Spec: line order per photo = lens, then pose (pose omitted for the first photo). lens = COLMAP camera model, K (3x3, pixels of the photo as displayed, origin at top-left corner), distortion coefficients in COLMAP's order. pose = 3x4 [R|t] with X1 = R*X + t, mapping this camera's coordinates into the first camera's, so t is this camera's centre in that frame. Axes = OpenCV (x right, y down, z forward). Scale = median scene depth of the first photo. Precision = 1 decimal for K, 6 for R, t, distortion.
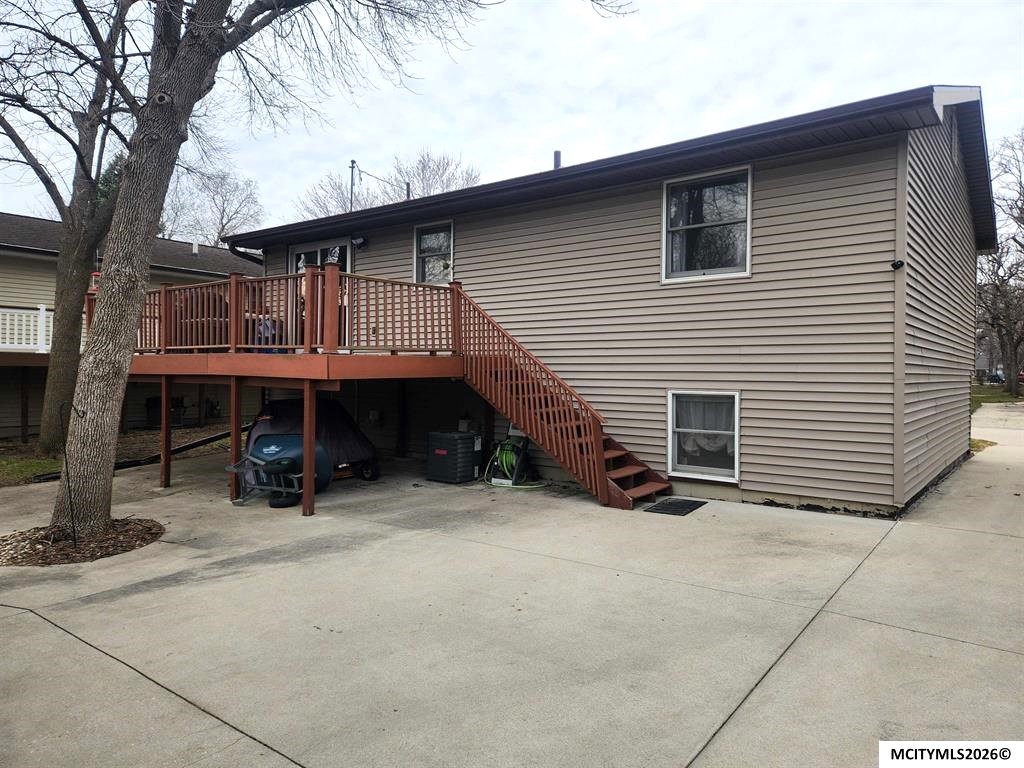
lens RADIAL K [[688.9, 0, 511.7], [0, 688.9, 381.3], [0, 0, 1]] dist [0.052280, -0.009383]
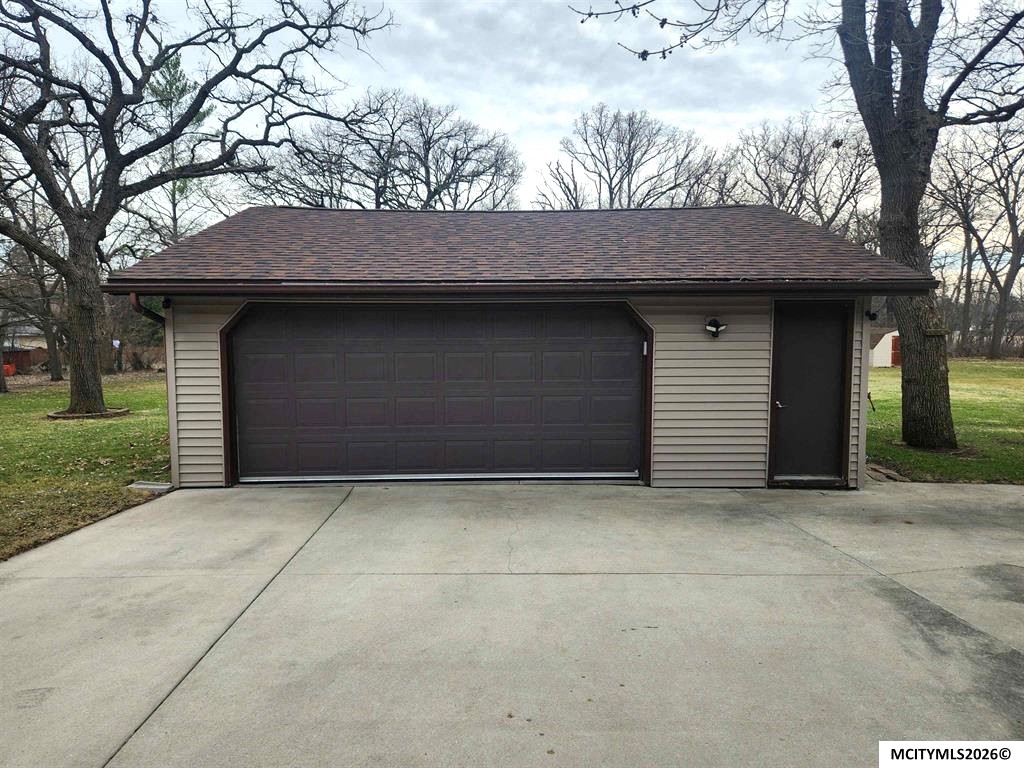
lens RADIAL K [[688.9, 0, 512.2], [0, 688.9, 381.5], [0, 0, 1]] dist [0.052280, -0.009383]
pose [[-0.763977, 0.050584, -0.643258, 0.410364], [-0.007066, 0.996207, 0.086731, -0.053469], [0.645205, 0.070806, -0.760722, 1.417131]]
